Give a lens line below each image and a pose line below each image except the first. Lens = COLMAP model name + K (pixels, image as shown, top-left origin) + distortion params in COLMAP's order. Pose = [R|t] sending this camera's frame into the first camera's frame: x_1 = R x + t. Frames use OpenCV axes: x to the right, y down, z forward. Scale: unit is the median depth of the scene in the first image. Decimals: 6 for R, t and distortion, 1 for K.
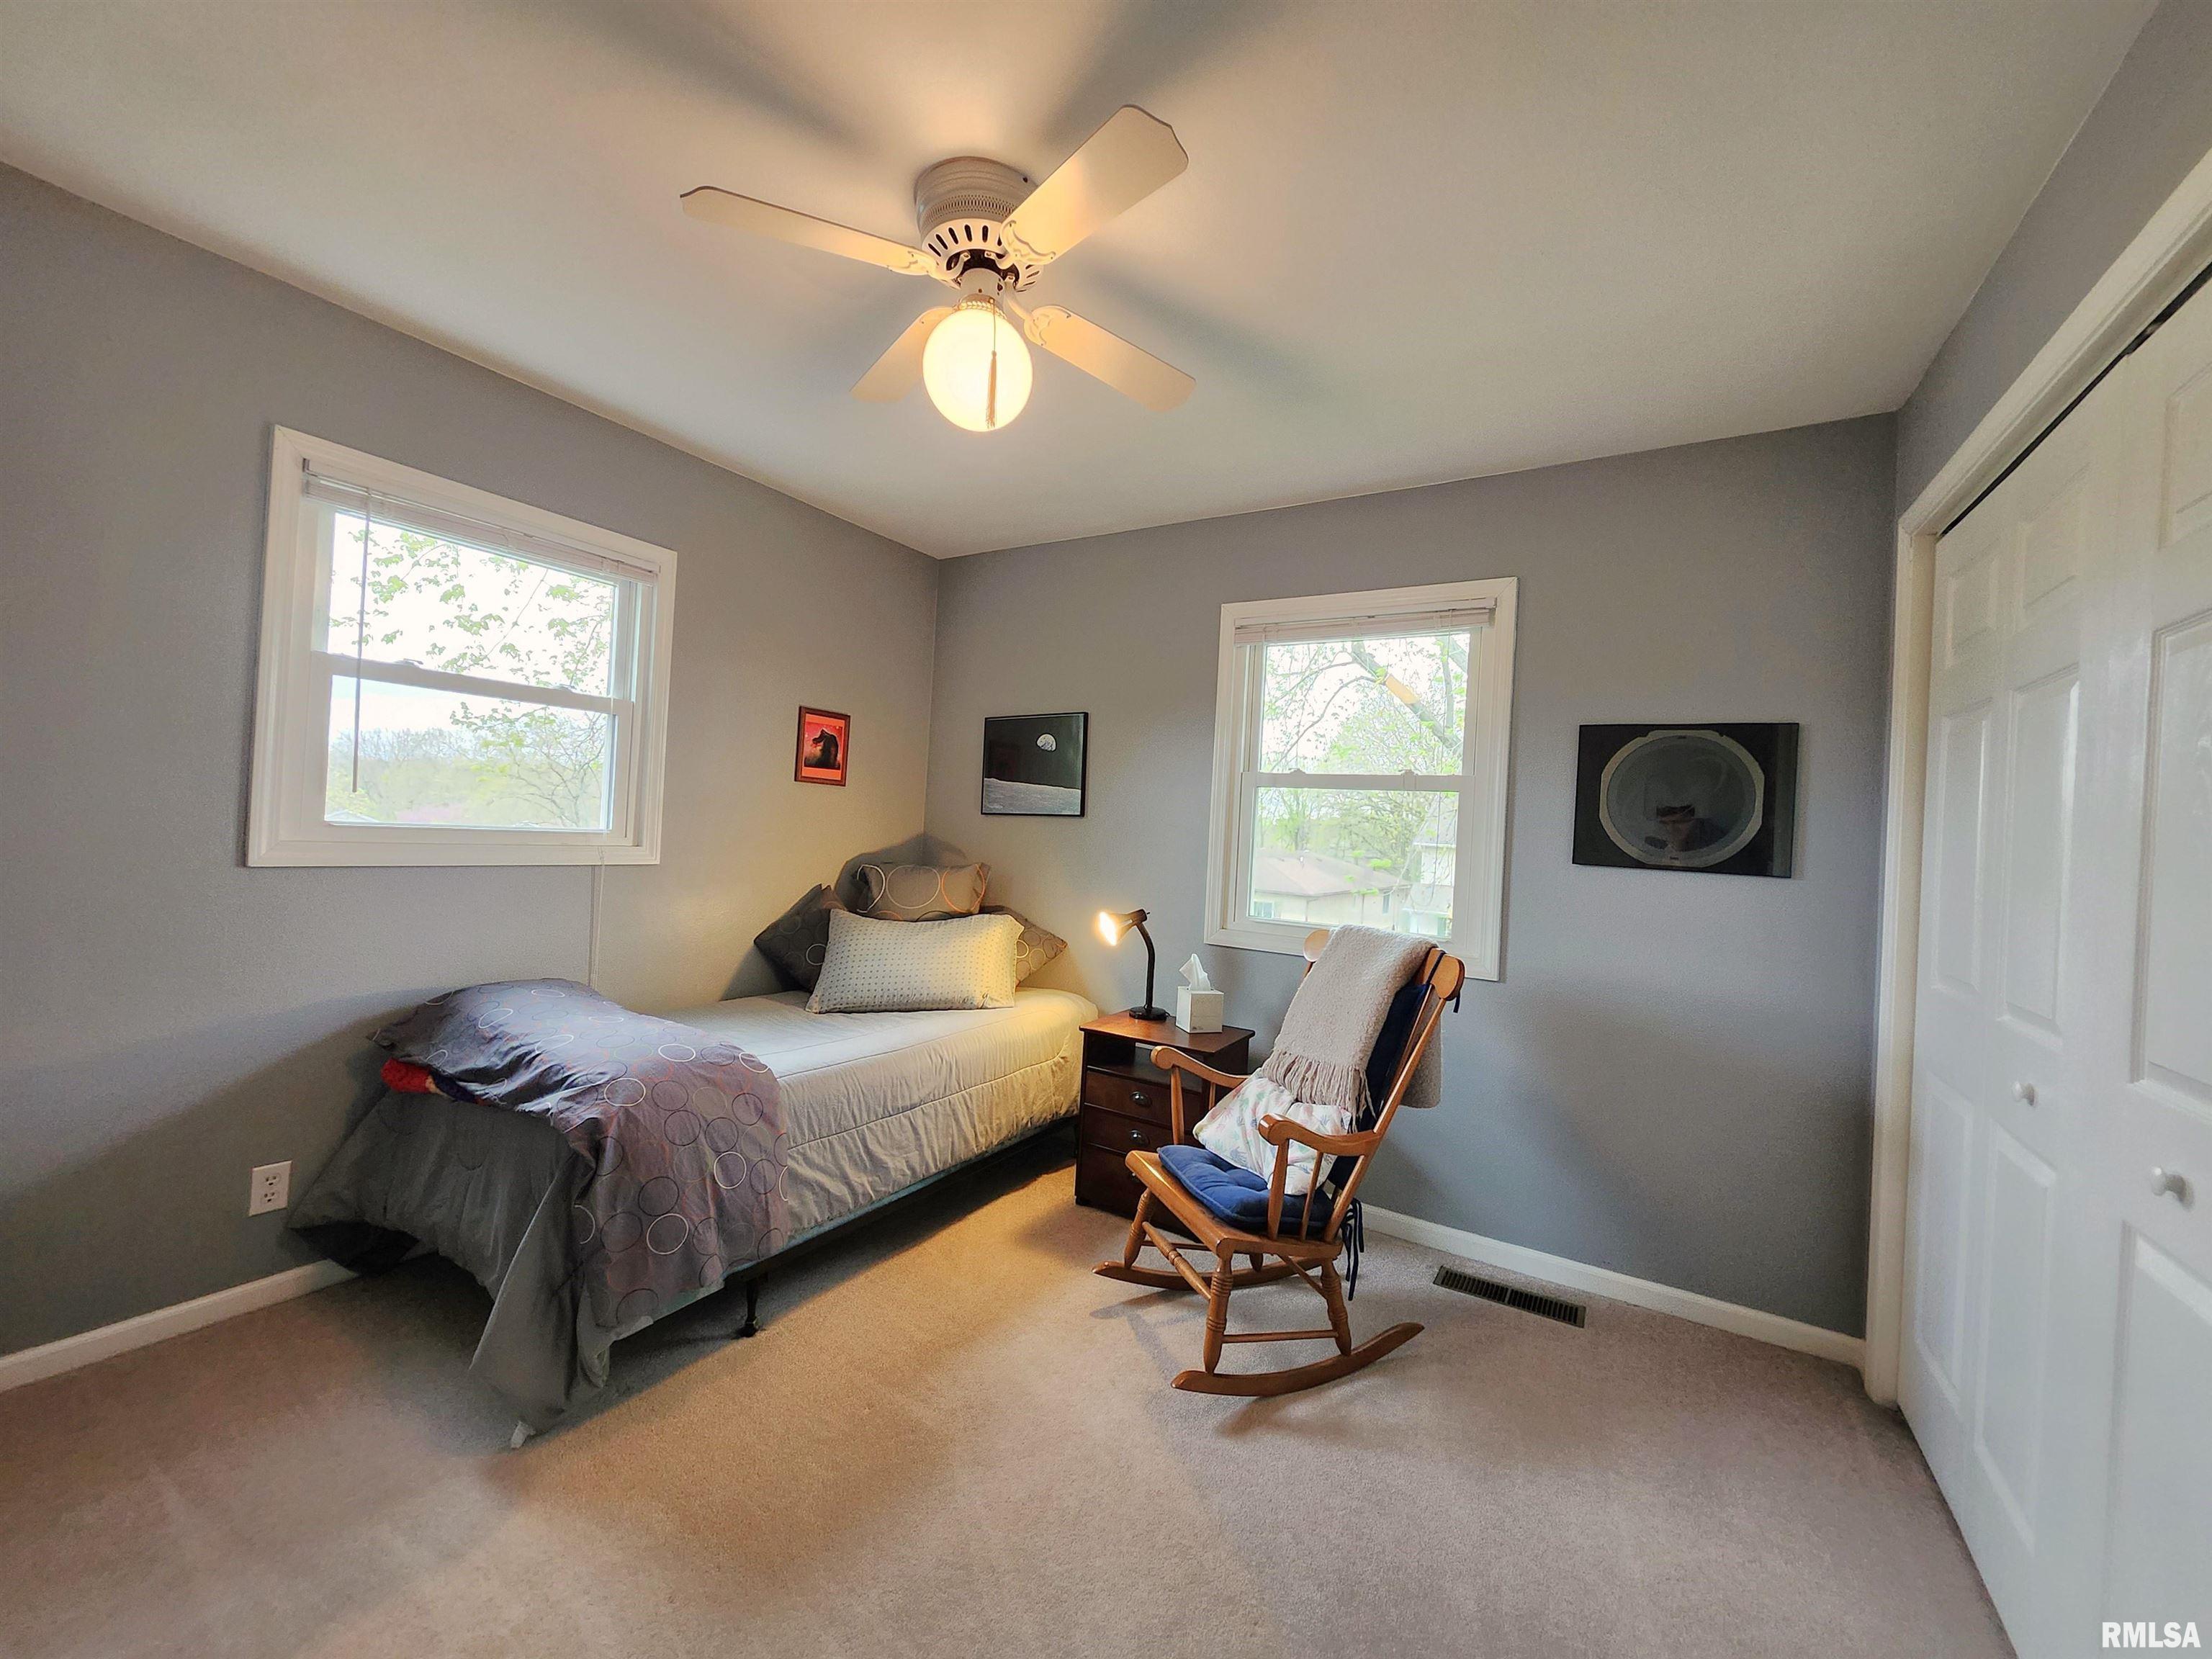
lens RADIAL K [[870.2, 0, 1110.6], [0, 870.2, 823.8], [0, 0, 1]] dist [0.000313, -0.000111]
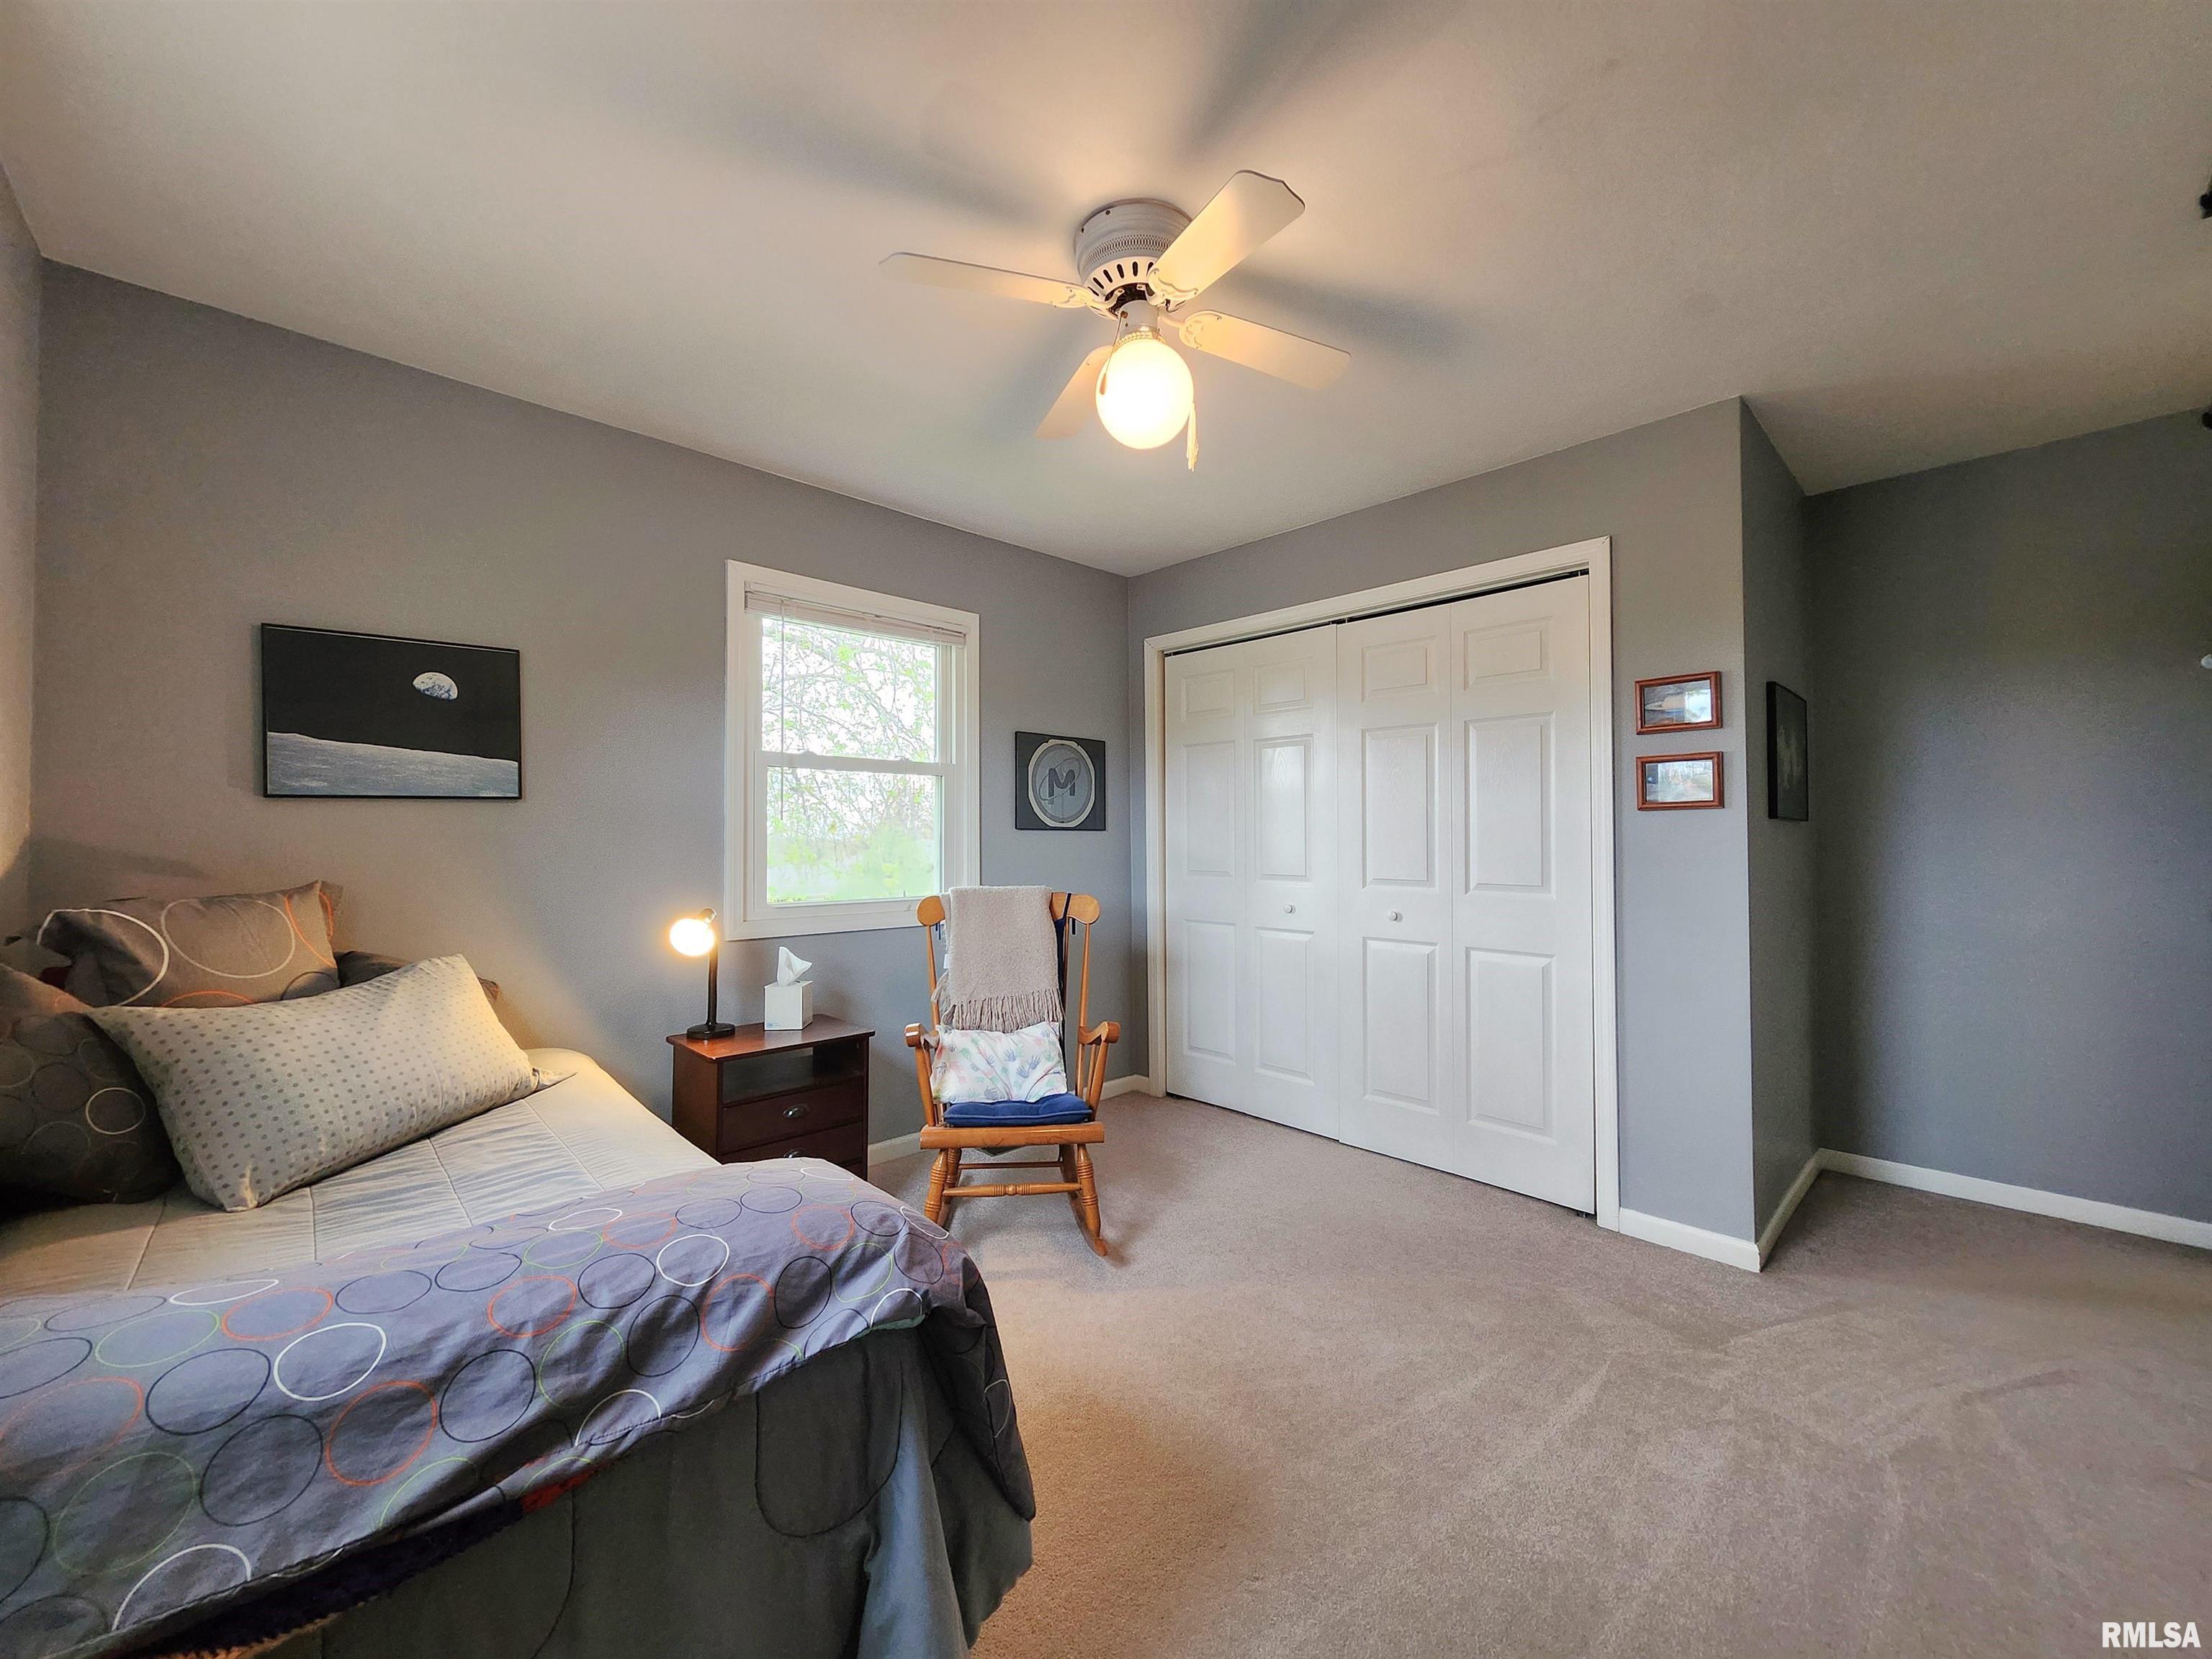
lens RADIAL K [[870.2, 0, 1114.9], [0, 870.2, 830.3], [0, 0, 1]] dist [0.000313, -0.000111]
pose [[0.257763, -0.045227, 0.965149, -0.671011], [0.009702, 0.998975, 0.044221, -0.010948], [-0.966160, -0.002035, 0.257937, 0.403151]]
